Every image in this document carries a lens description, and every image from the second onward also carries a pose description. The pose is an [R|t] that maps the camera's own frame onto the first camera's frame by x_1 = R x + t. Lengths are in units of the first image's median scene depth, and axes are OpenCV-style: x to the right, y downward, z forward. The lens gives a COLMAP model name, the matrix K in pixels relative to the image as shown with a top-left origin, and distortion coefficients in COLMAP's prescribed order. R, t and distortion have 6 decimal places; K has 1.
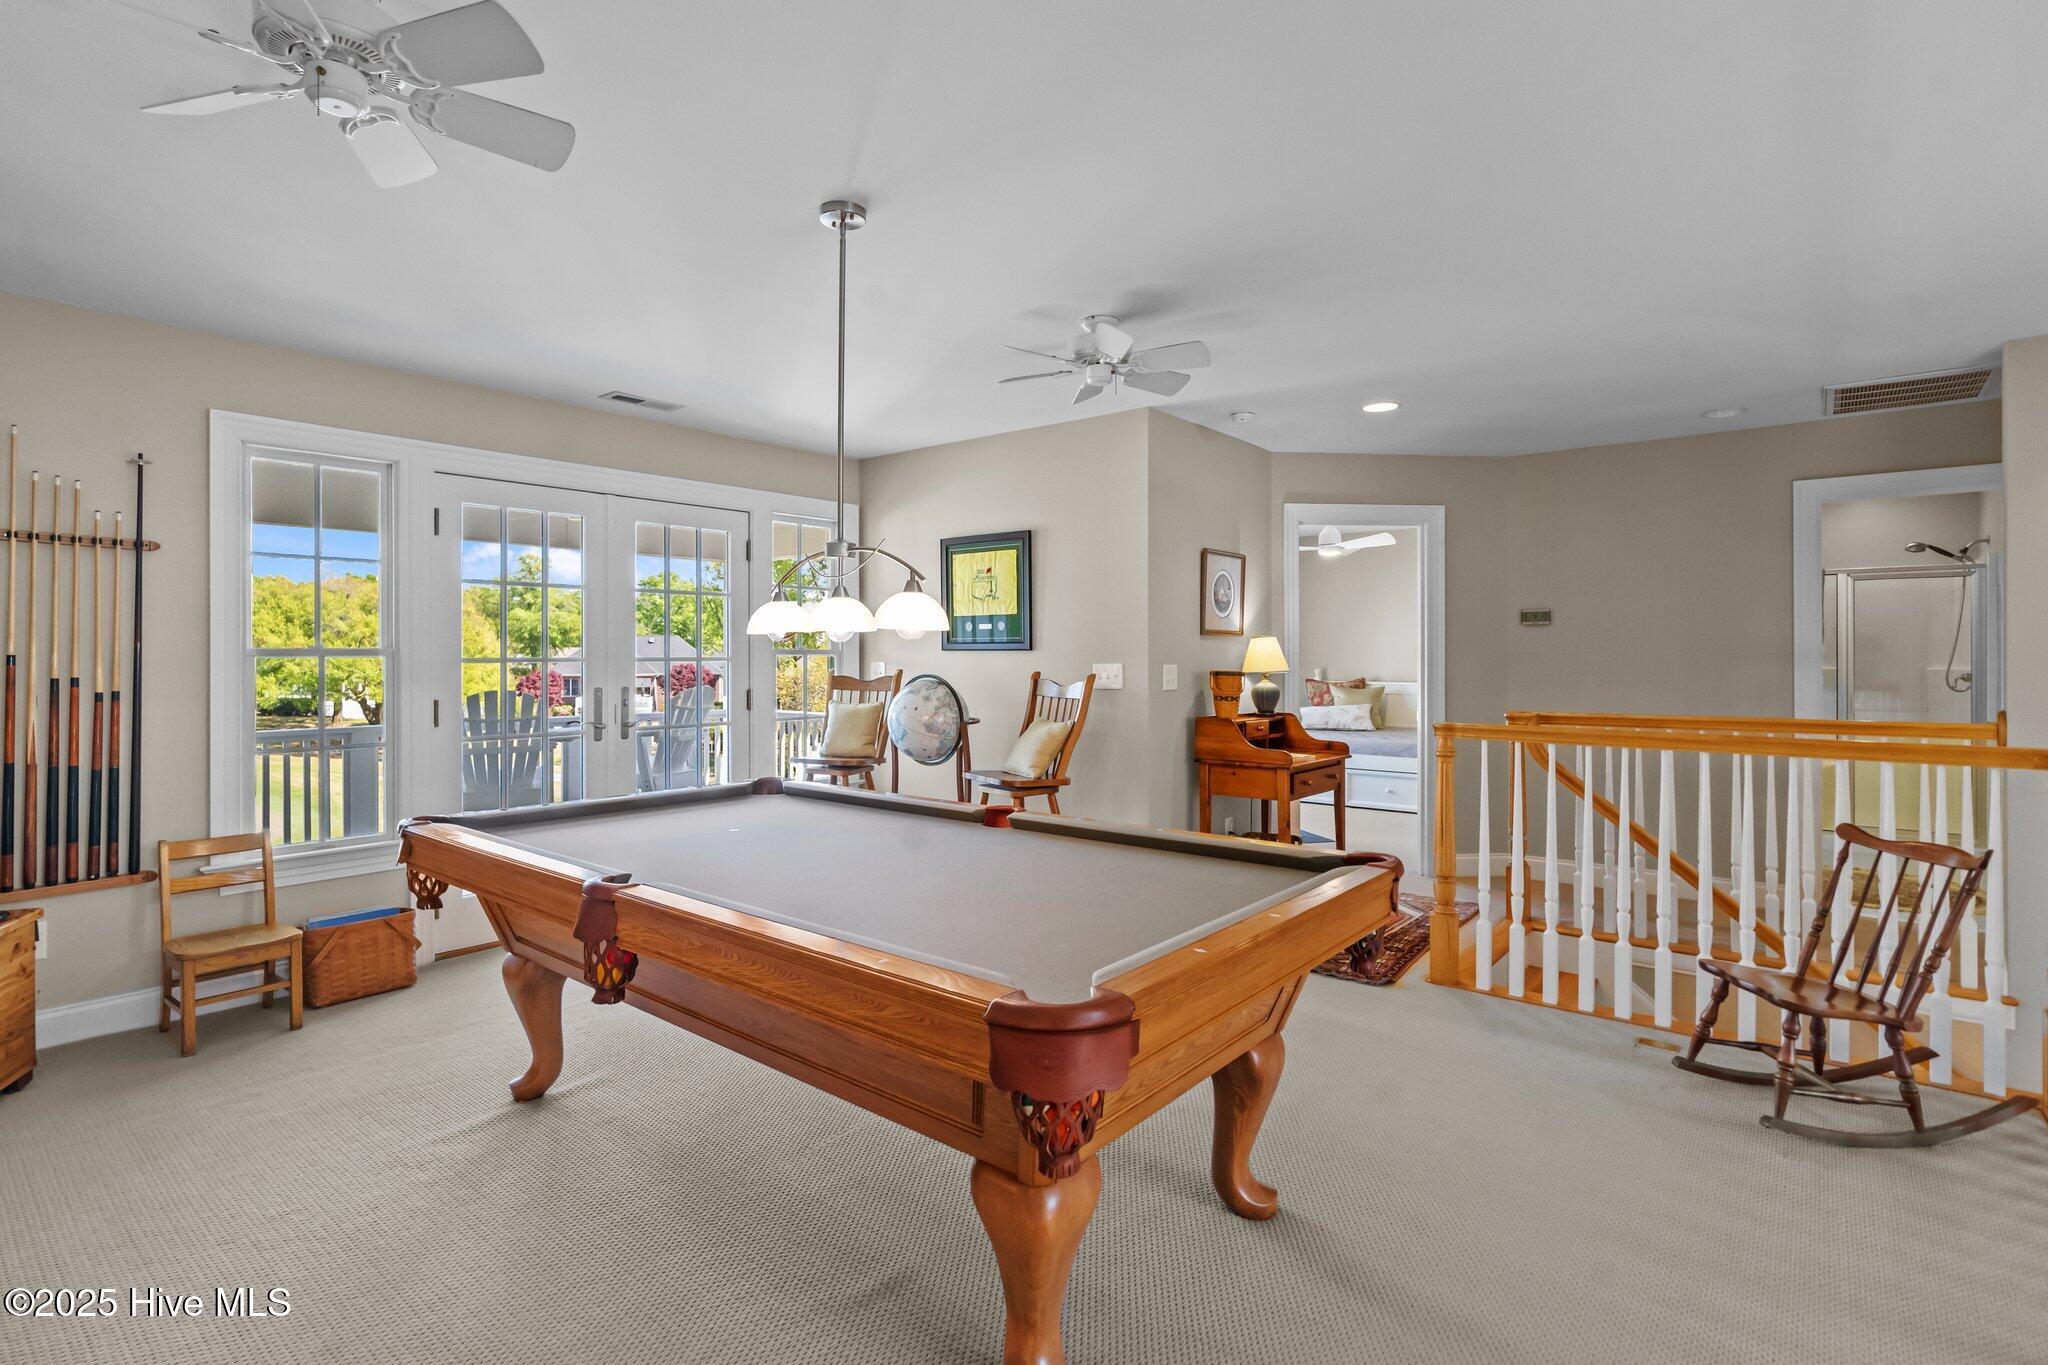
lens RADIAL K [[1003.3, 0, 1023.1], [0, 1003.3, 672.2], [0, 0, 1]] dist [-0.000709, -0.000192]
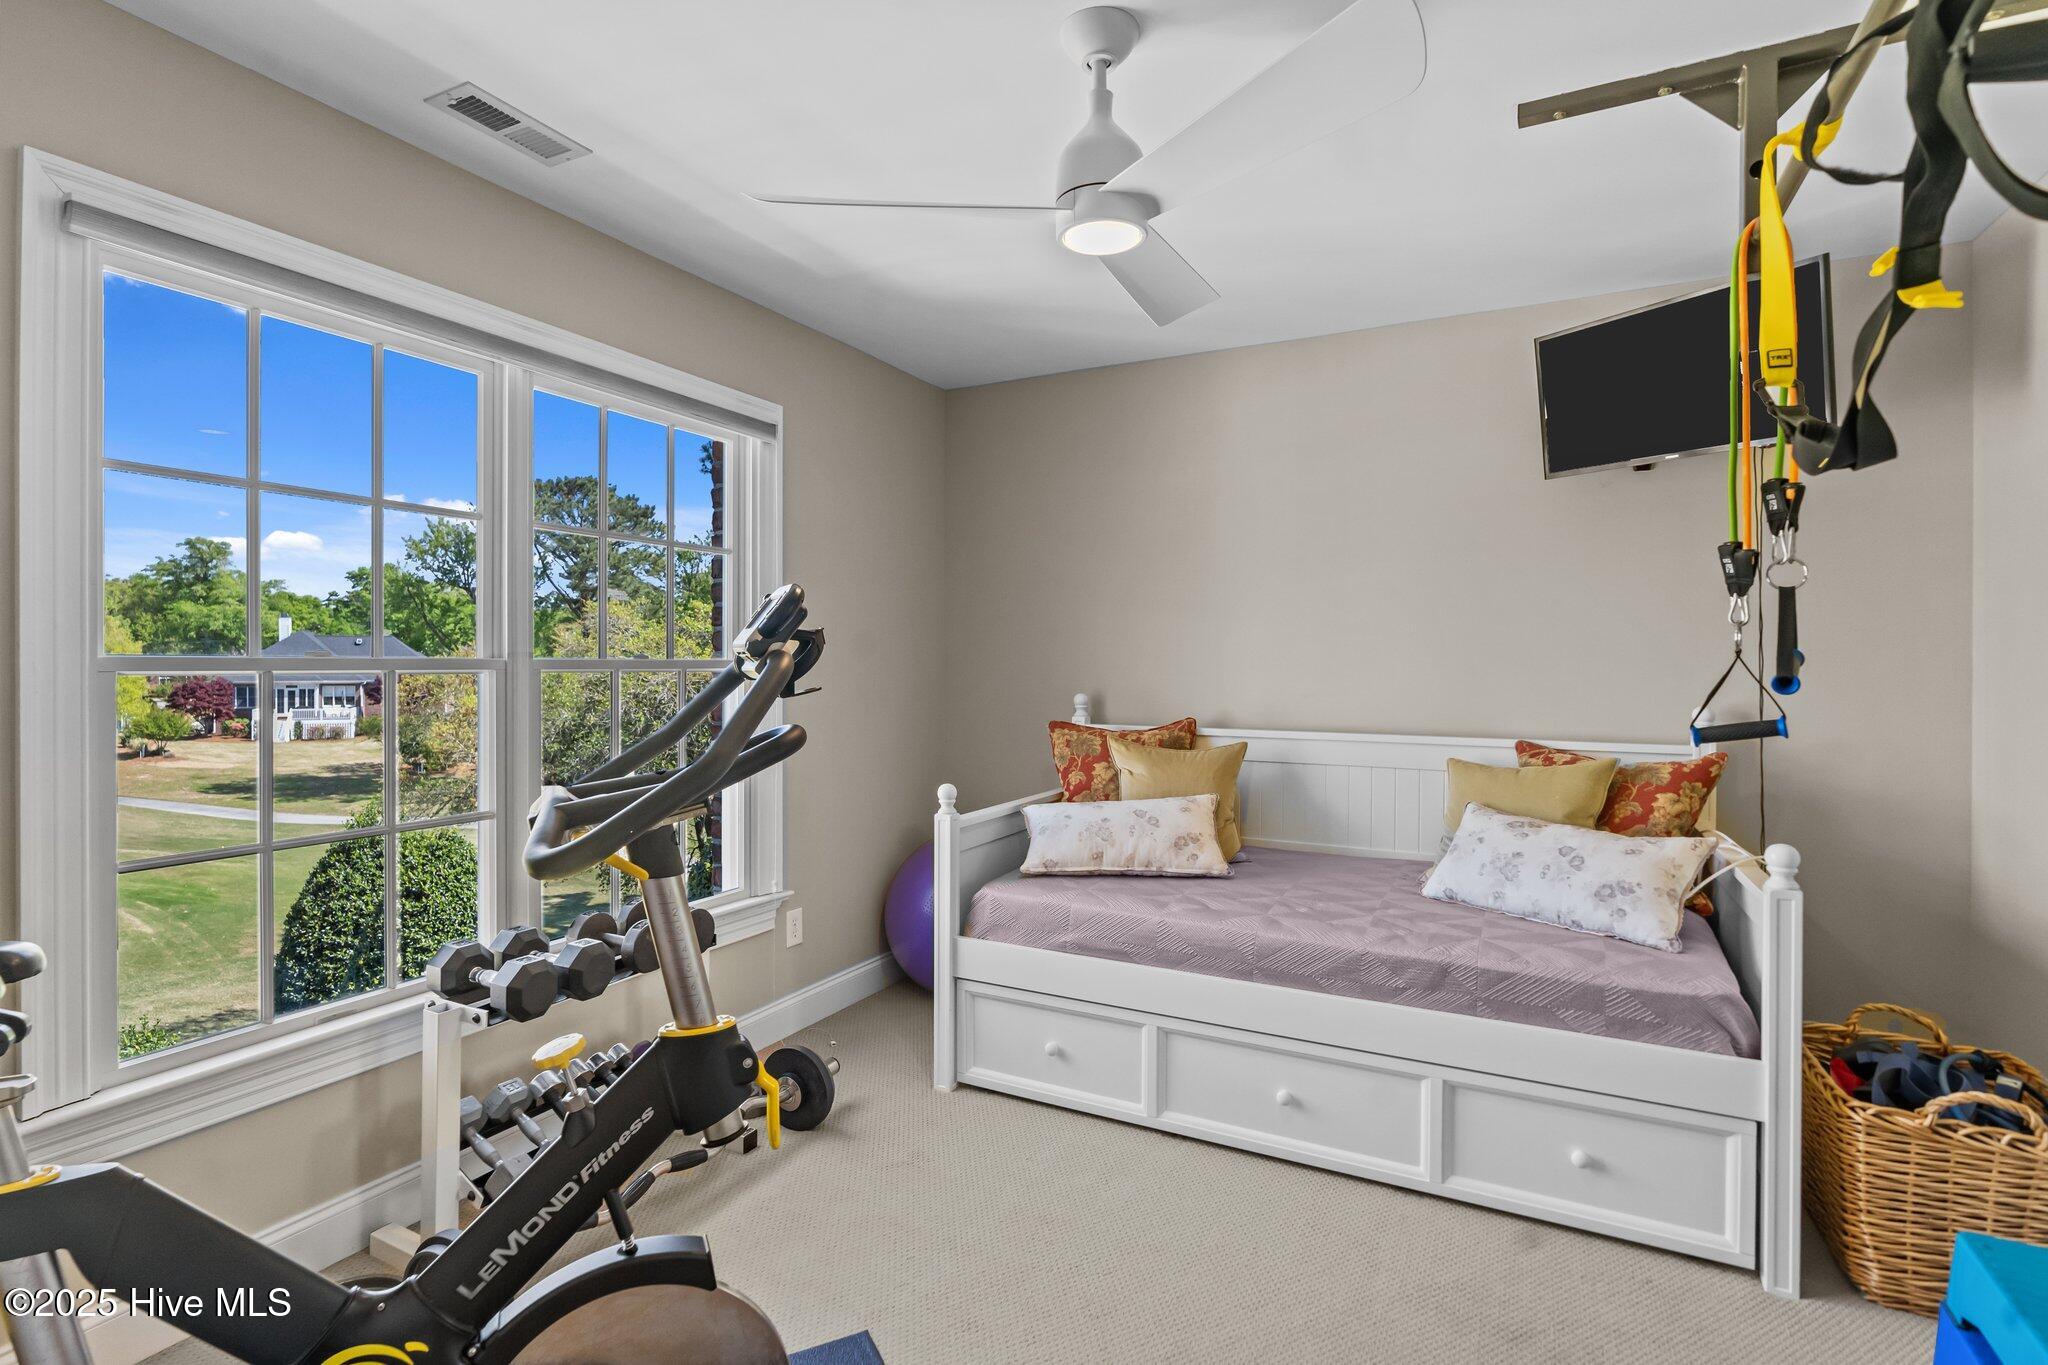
lens RADIAL K [[1003.3, 0, 1023.1], [0, 1003.3, 672.2], [0, 0, 1]] dist [-0.000709, -0.000192]
pose [[0.980008, 0.000863, 0.198955, 0.197365], [0.000185, 0.999986, -0.005248, -0.010431], [-0.198957, 0.005180, 0.979994, 0.630952]]
